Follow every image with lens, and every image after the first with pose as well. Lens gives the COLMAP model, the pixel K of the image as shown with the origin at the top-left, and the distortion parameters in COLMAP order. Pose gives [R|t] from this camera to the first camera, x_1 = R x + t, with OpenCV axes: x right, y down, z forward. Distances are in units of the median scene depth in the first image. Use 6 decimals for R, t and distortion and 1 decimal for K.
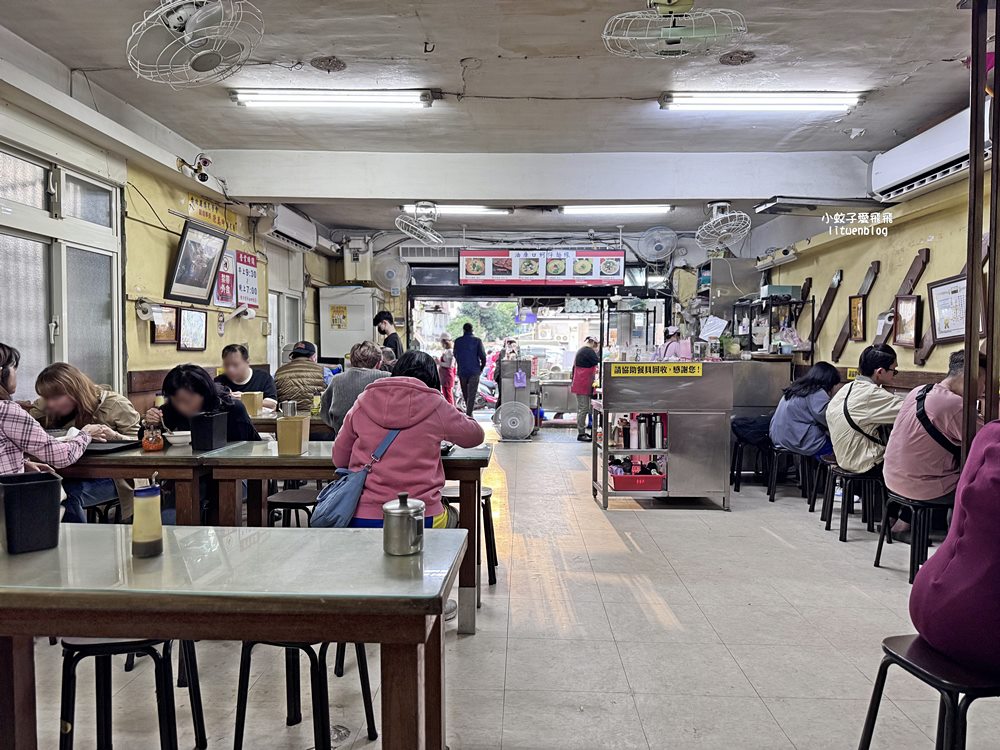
lens RADIAL K [[710.4, 0, 498.9], [0, 710.4, 379.8], [0, 0, 1]] dist [-0.025394, 0.004451]
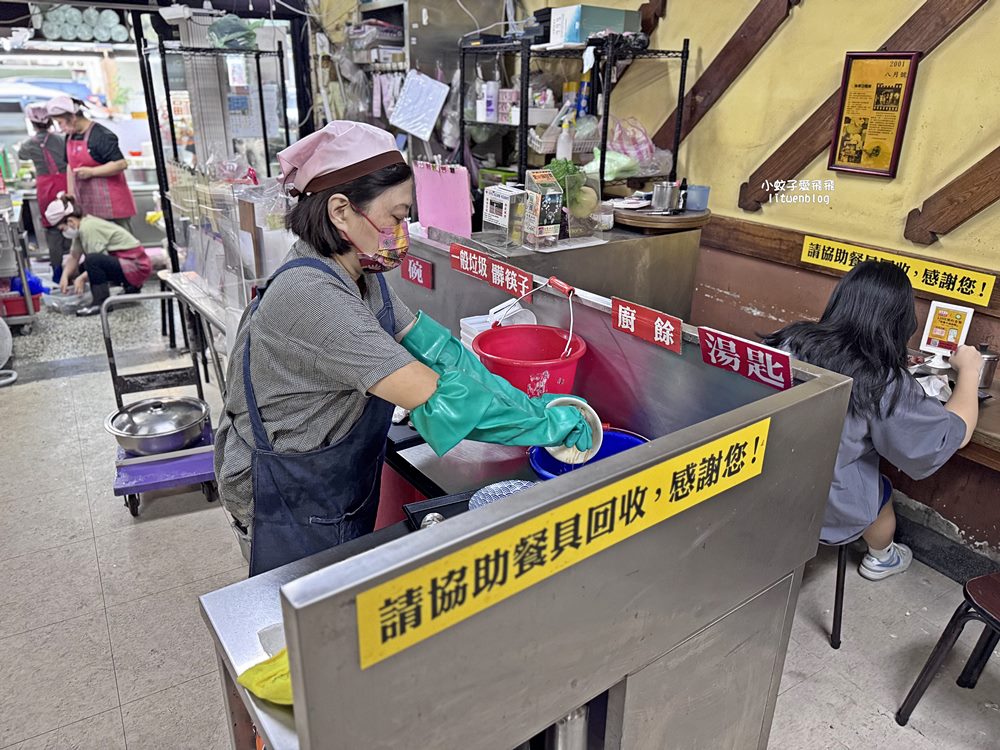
lens RADIAL K [[710.4, 0, 507.1], [0, 710.4, 374.5], [0, 0, 1]] dist [-0.025394, 0.004451]
pose [[0.826199, -0.192762, 0.529375, 0.070088], [-0.006557, 0.936290, 0.351166, -0.063375], [-0.563340, -0.293604, 0.772298, 0.523085]]
